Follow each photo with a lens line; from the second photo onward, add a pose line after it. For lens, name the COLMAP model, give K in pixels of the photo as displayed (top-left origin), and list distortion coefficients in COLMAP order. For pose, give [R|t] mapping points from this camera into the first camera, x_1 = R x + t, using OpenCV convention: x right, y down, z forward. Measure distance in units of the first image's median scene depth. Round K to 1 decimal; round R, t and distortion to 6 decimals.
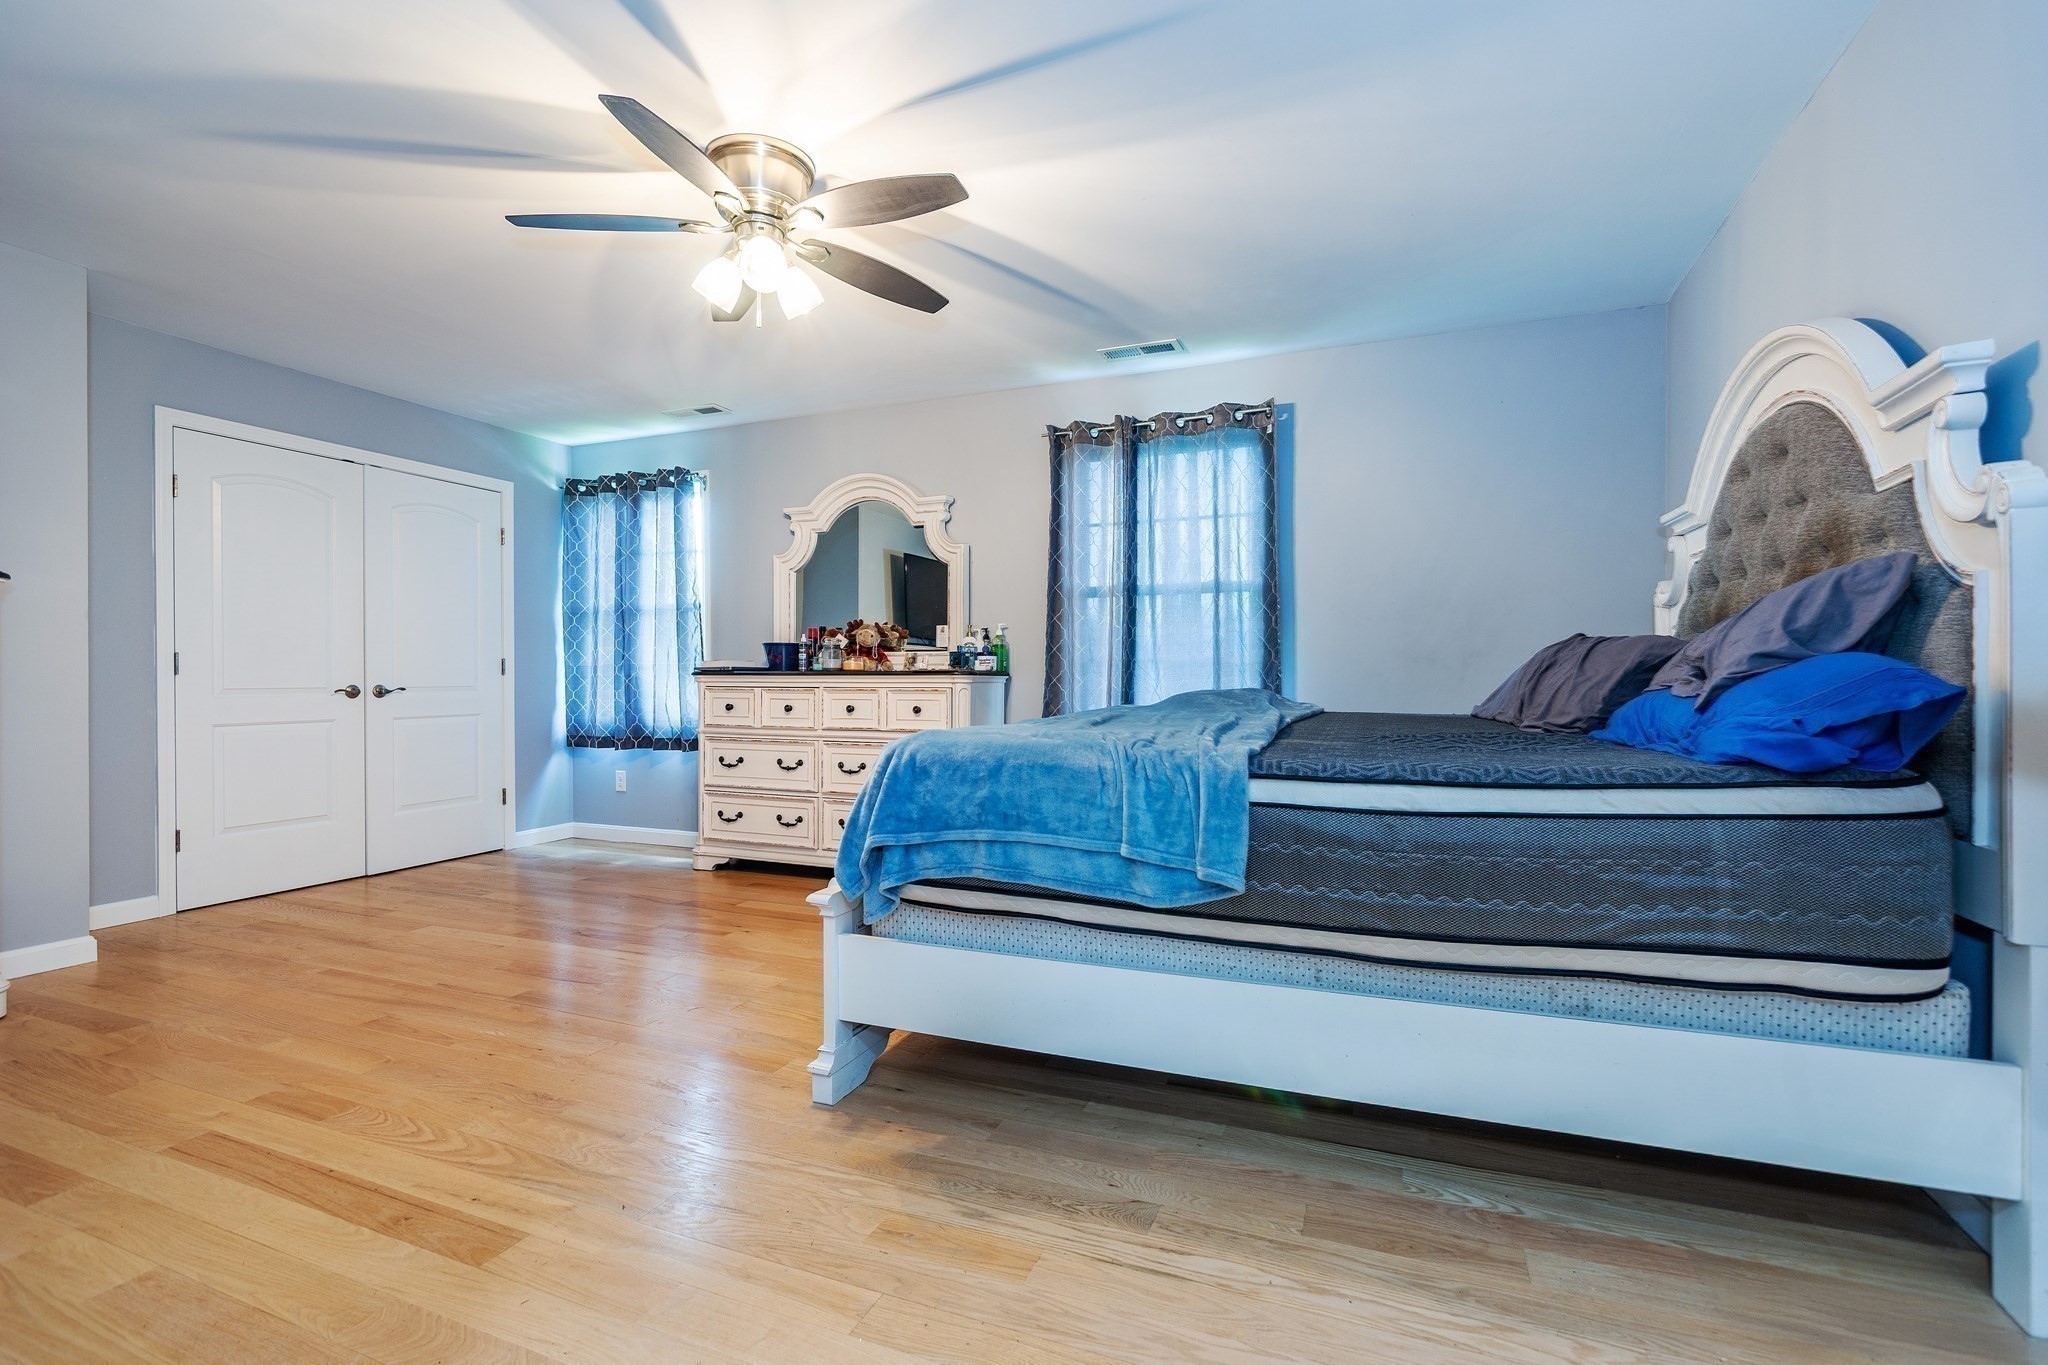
lens RADIAL K [[929.0, 0, 1024.0], [0, 929.0, 682.5], [0, 0, 1]] dist [-0.000336, -0.000038]
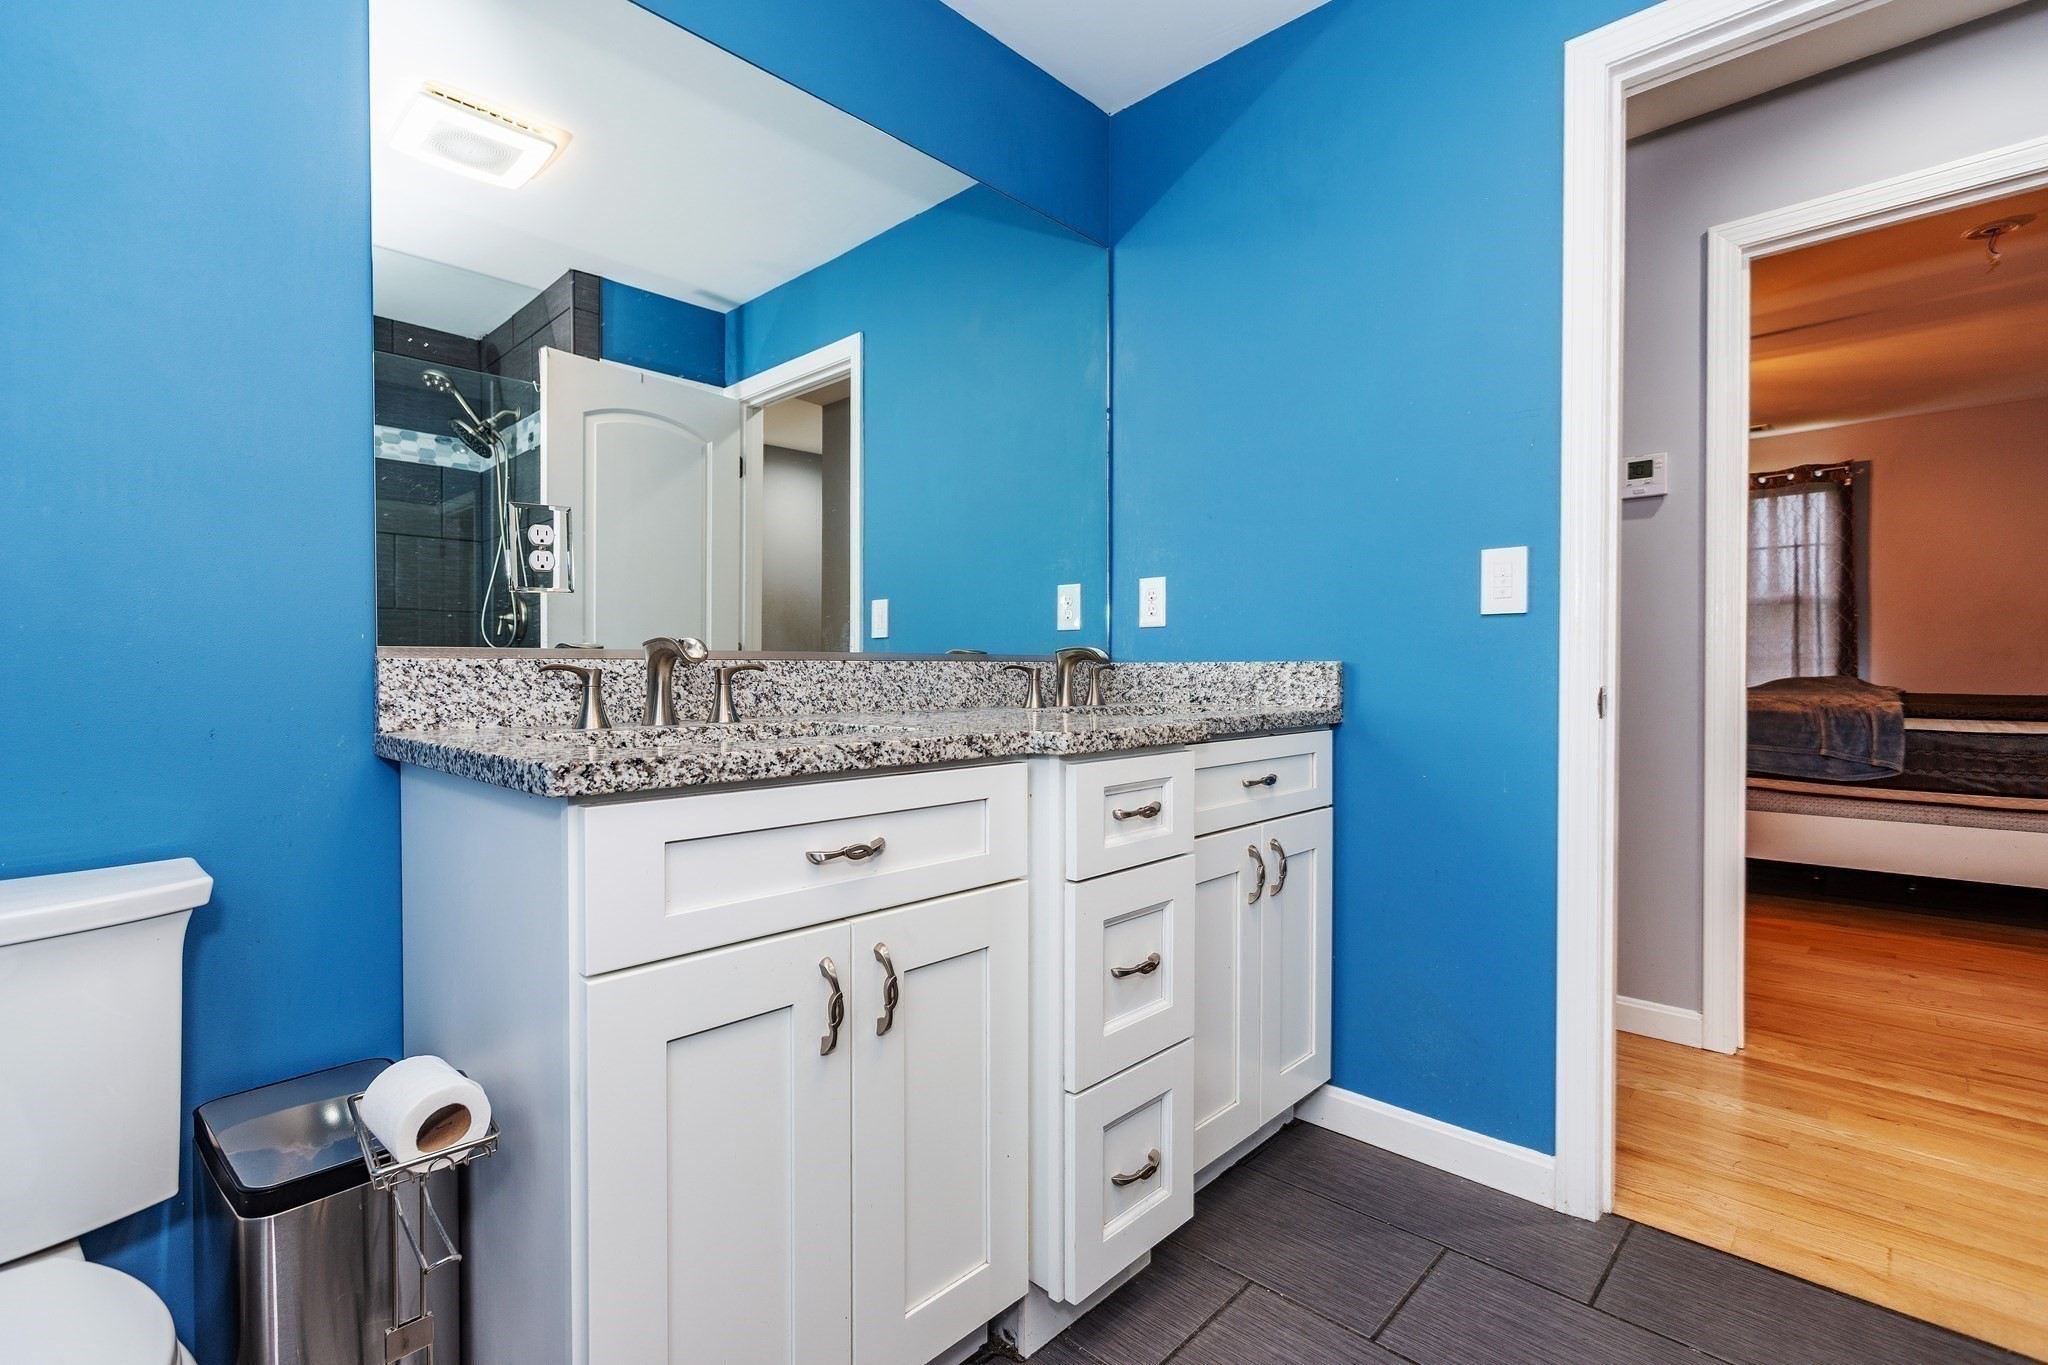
lens RADIAL K [[941.4, 0, 1024.0], [0, 941.4, 682.5], [0, 0, 1]] dist [-0.003270, 0.000904]
pose [[0.931807, 0.004752, -0.362924, -0.452277], [-0.002014, 0.999967, 0.007922, 0.008889], [0.362949, -0.006651, 0.931785, -0.900422]]
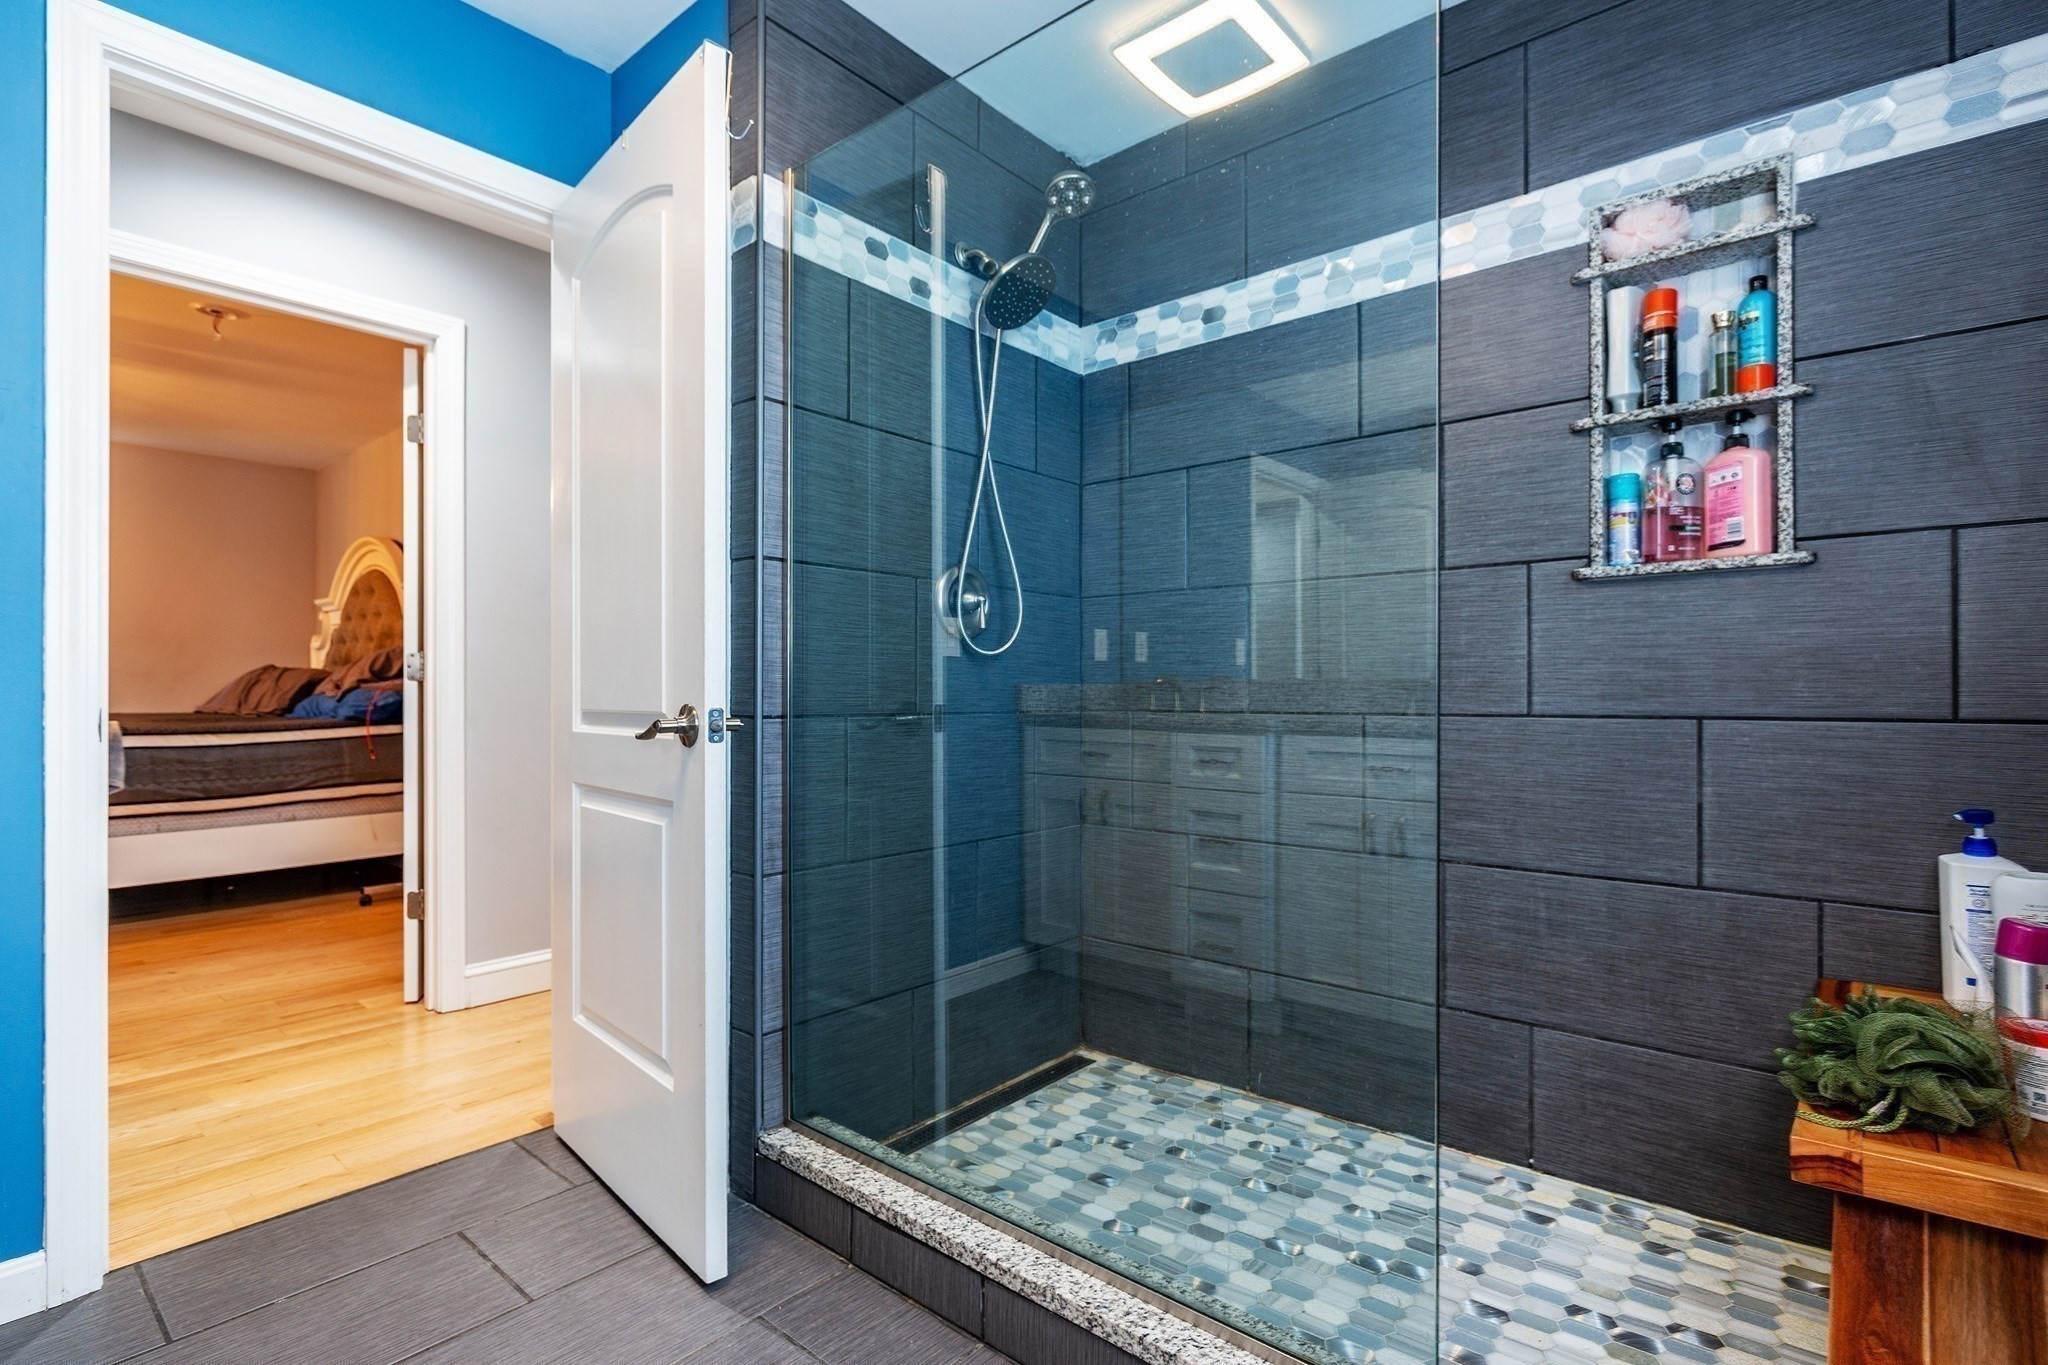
lens RADIAL K [[955.9, 0, 1024.0], [0, 955.9, 682.5], [0, 0, 1]] dist [-0.001167, -0.000260]
pose [[0.305535, 0.009279, 0.952136, -0.674812], [0.005268, 0.999921, -0.011435, 0.010763], [-0.952166, 0.008510, 0.305462, -0.900677]]
